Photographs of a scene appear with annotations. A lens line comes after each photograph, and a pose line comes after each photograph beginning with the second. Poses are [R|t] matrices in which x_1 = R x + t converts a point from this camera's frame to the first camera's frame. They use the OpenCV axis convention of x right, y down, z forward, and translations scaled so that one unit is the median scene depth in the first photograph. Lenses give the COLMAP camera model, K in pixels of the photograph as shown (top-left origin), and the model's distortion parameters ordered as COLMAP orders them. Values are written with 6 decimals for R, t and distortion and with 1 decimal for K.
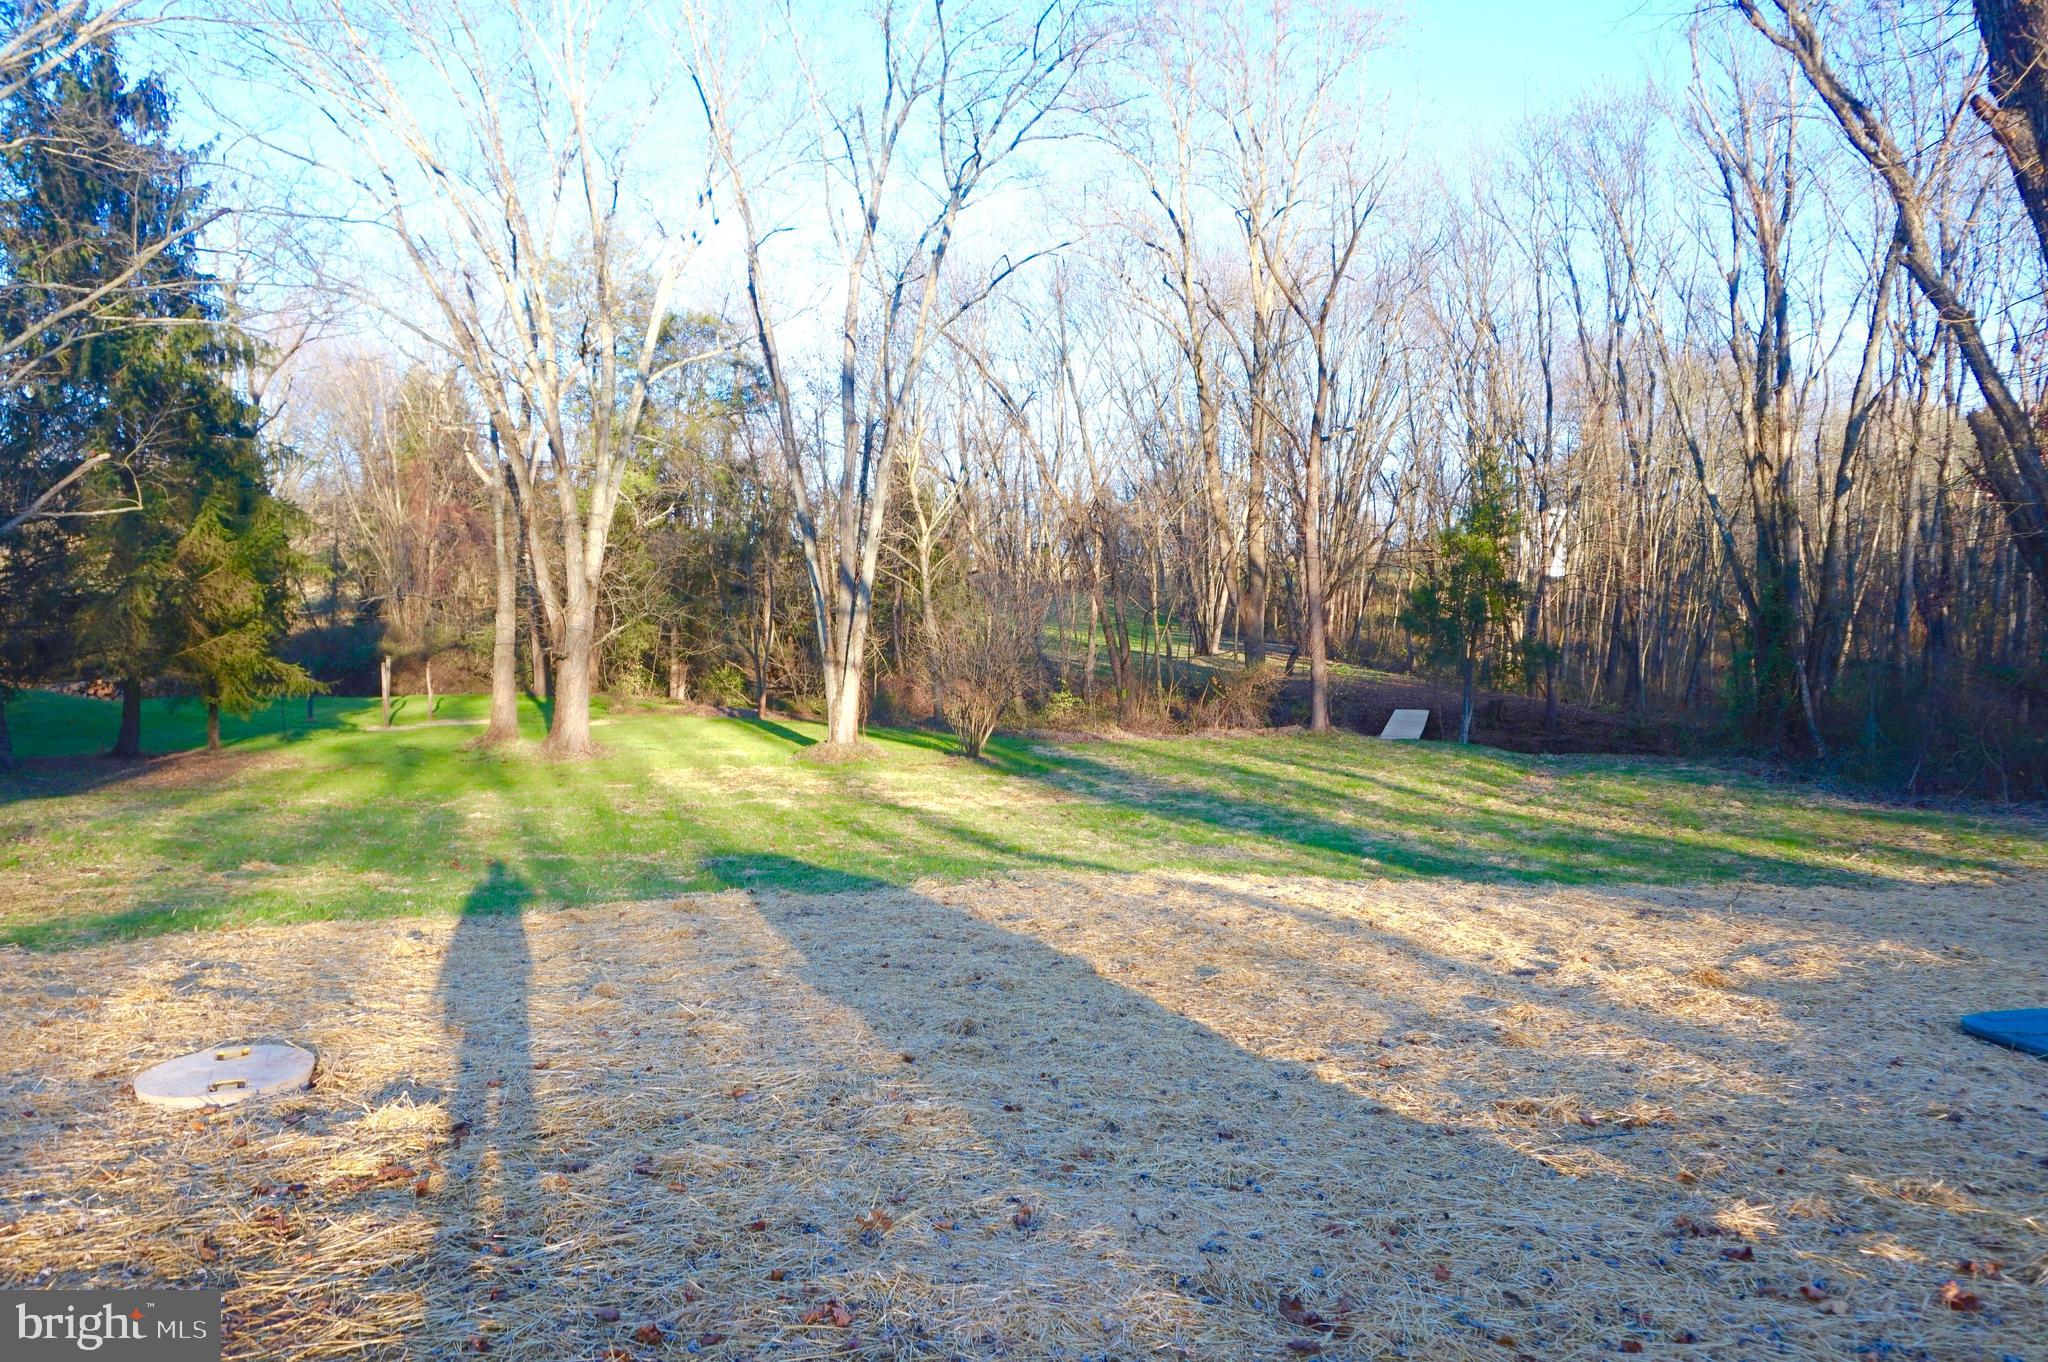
lens RADIAL K [[1366.7, 0, 1019.5], [0, 1366.7, 680.8], [0, 0, 1]] dist [-0.028970, 0.014222]
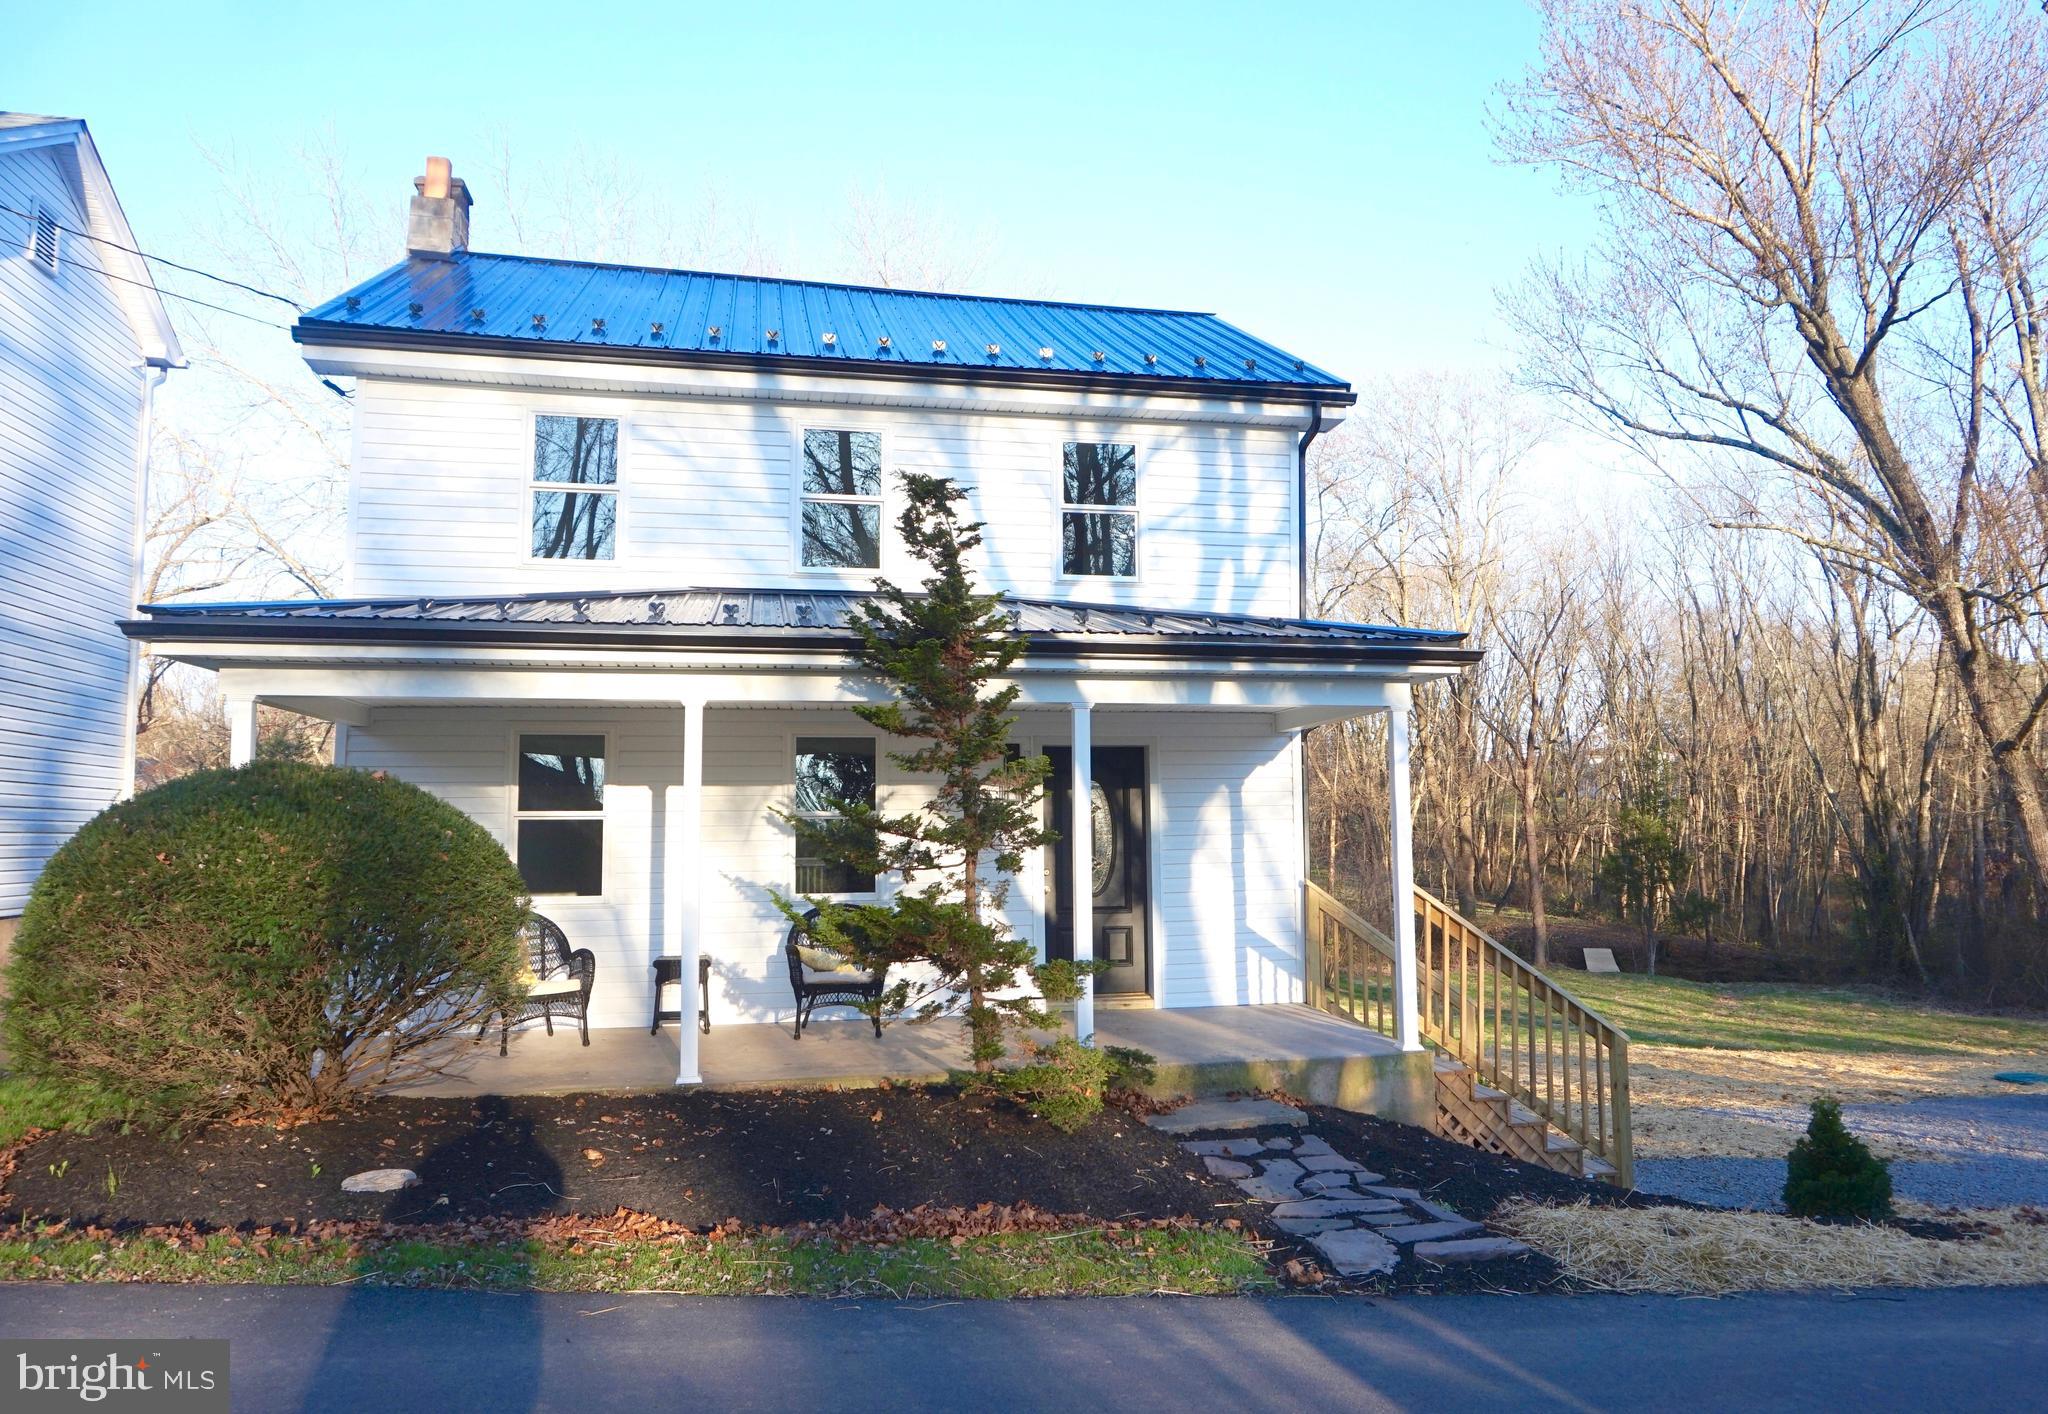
lens RADIAL K [[1441.9, 0, 1033.1], [0, 1441.9, 708.6], [0, 0, 1]] dist [-0.029373, 0.005452]
pose [[0.999911, -0.003739, -0.012806, -0.301006], [0.001870, 0.989729, -0.142947, -0.016043], [0.013209, 0.142910, 0.989648, -0.494170]]
